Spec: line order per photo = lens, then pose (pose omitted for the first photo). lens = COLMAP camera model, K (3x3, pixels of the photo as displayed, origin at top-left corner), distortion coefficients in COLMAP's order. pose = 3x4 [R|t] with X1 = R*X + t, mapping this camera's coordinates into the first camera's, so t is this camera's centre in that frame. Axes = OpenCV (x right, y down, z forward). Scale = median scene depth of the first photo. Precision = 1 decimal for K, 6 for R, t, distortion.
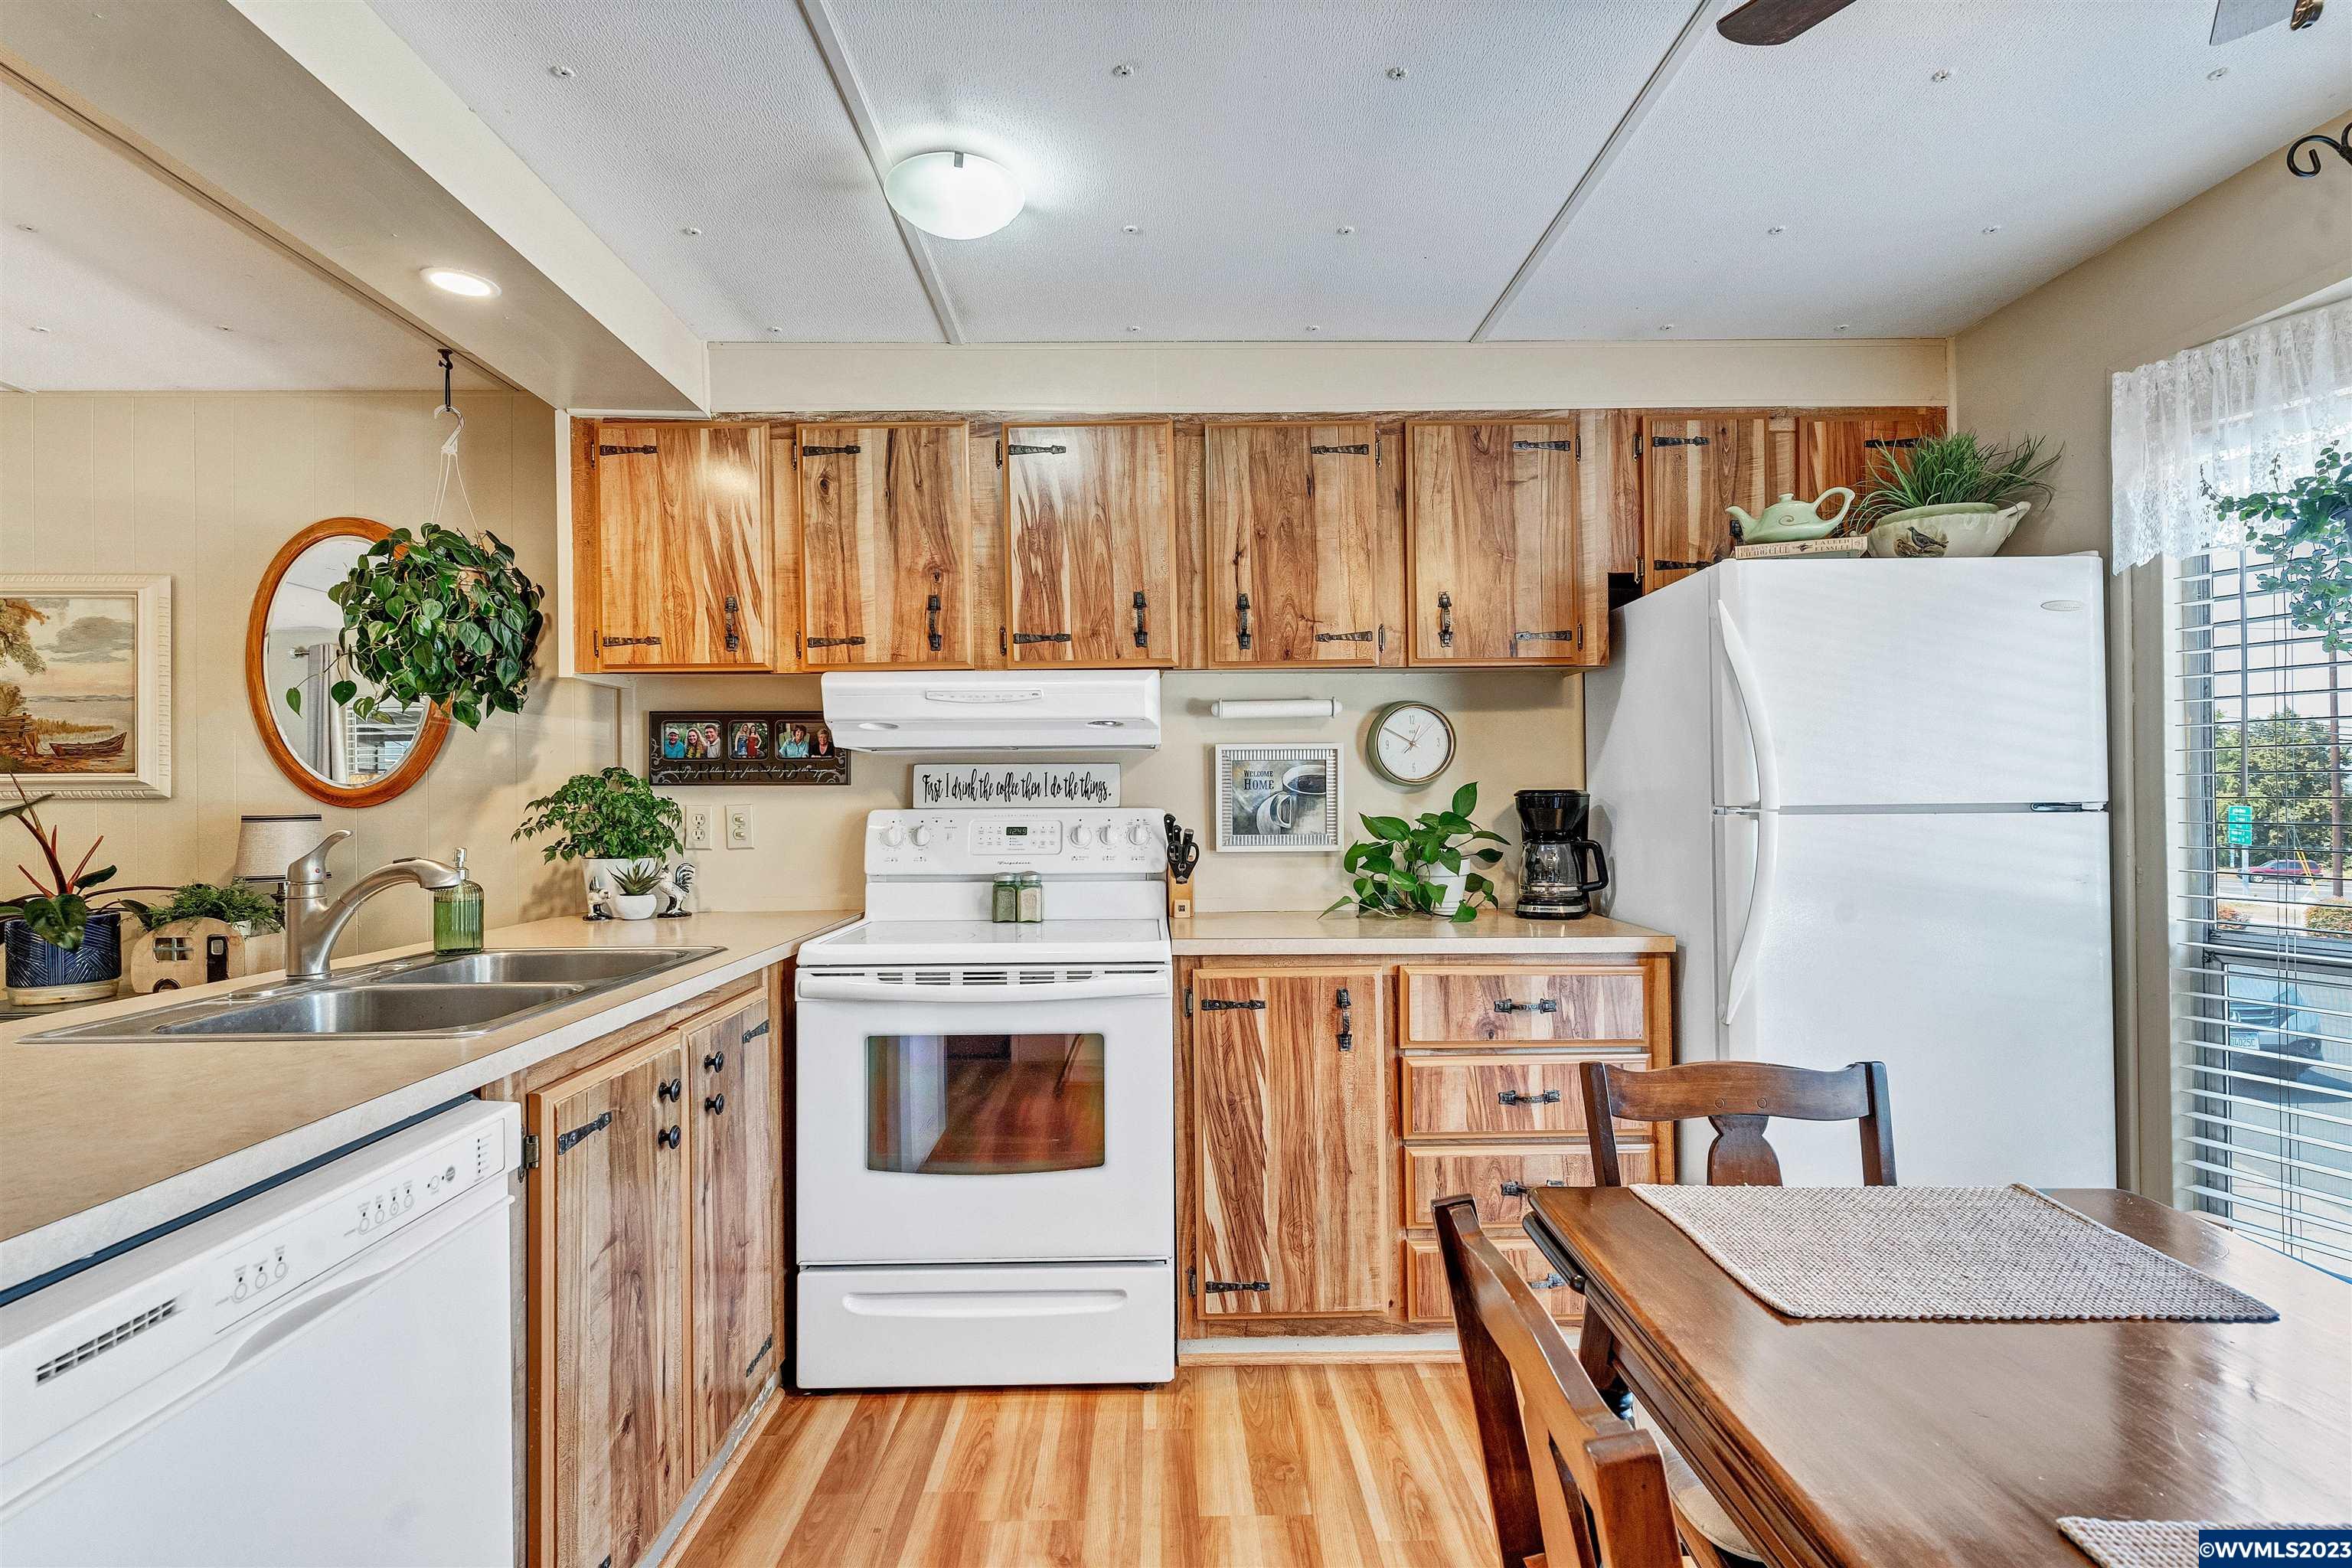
lens RADIAL K [[1146.8, 0, 1176.0], [0, 1146.8, 784.0], [0, 0, 1]] dist [0.000870, 0.001060]
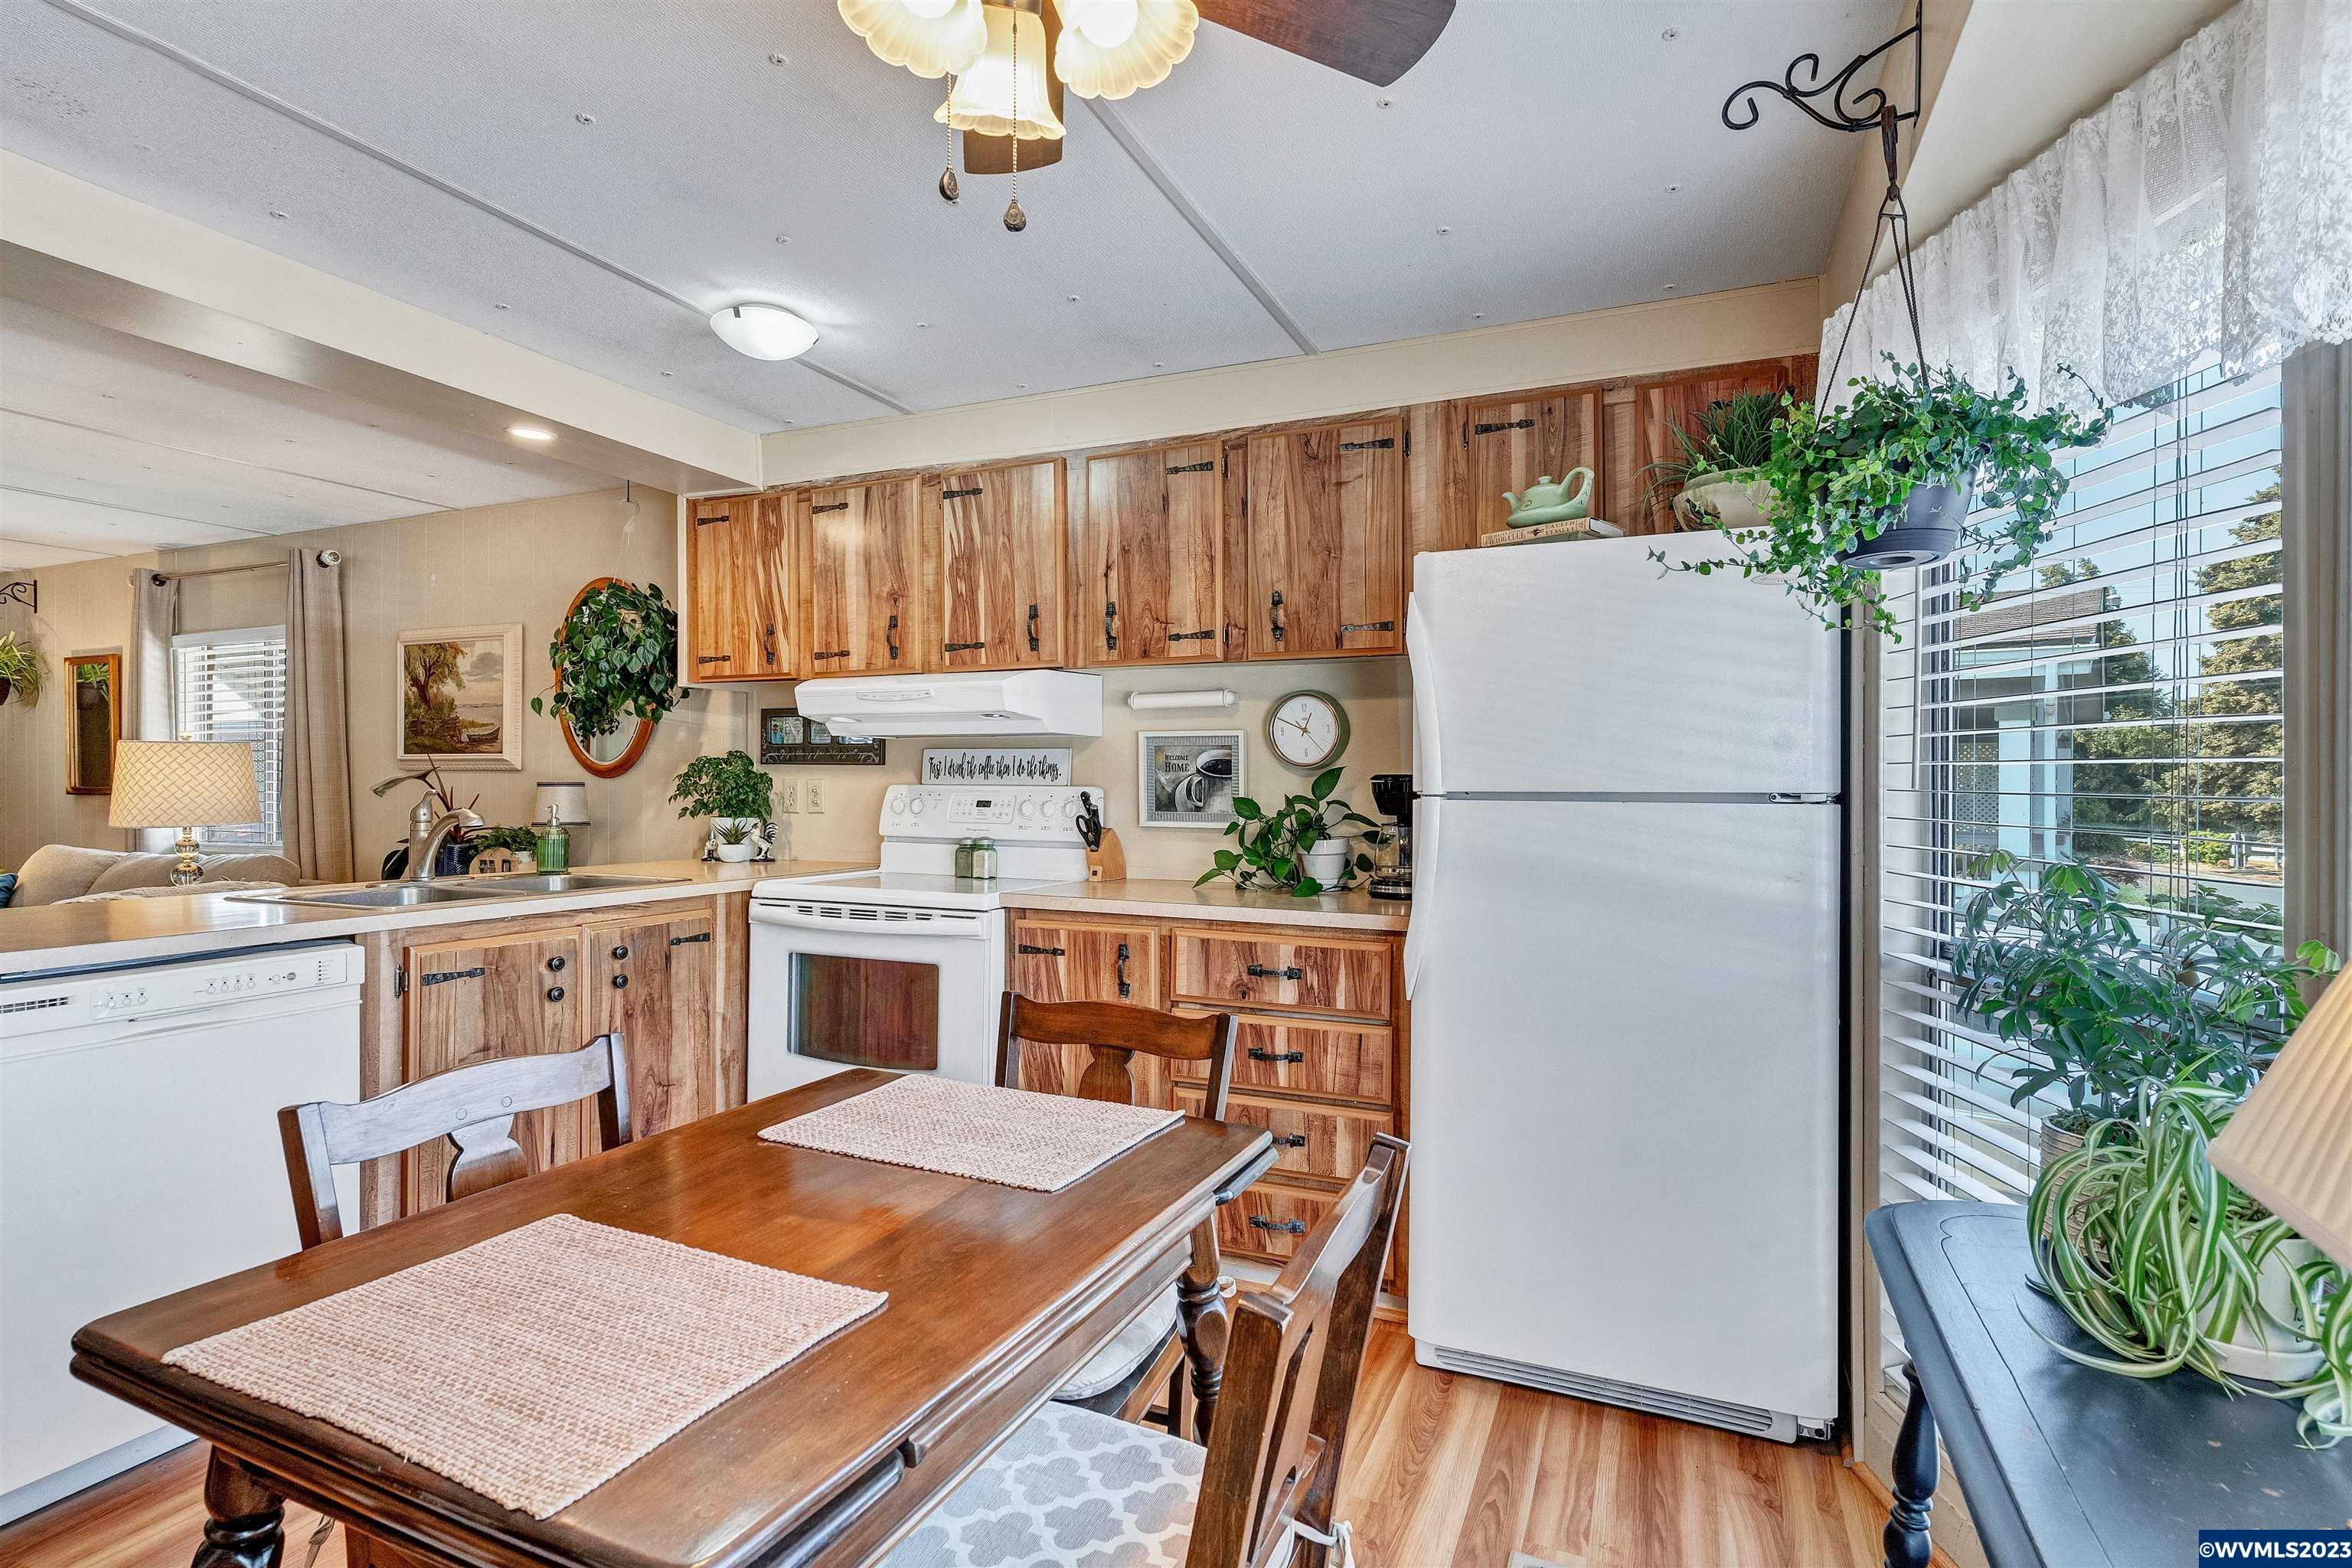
lens RADIAL K [[1159.9, 0, 1175.8], [0, 1159.9, 774.9], [0, 0, 1]] dist [0.001382, -0.000016]
pose [[0.909520, 0.011058, -0.415514, 0.605059], [-0.007969, 0.999926, 0.009167, -0.002730], [0.415584, -0.005026, 0.909541, -0.037192]]
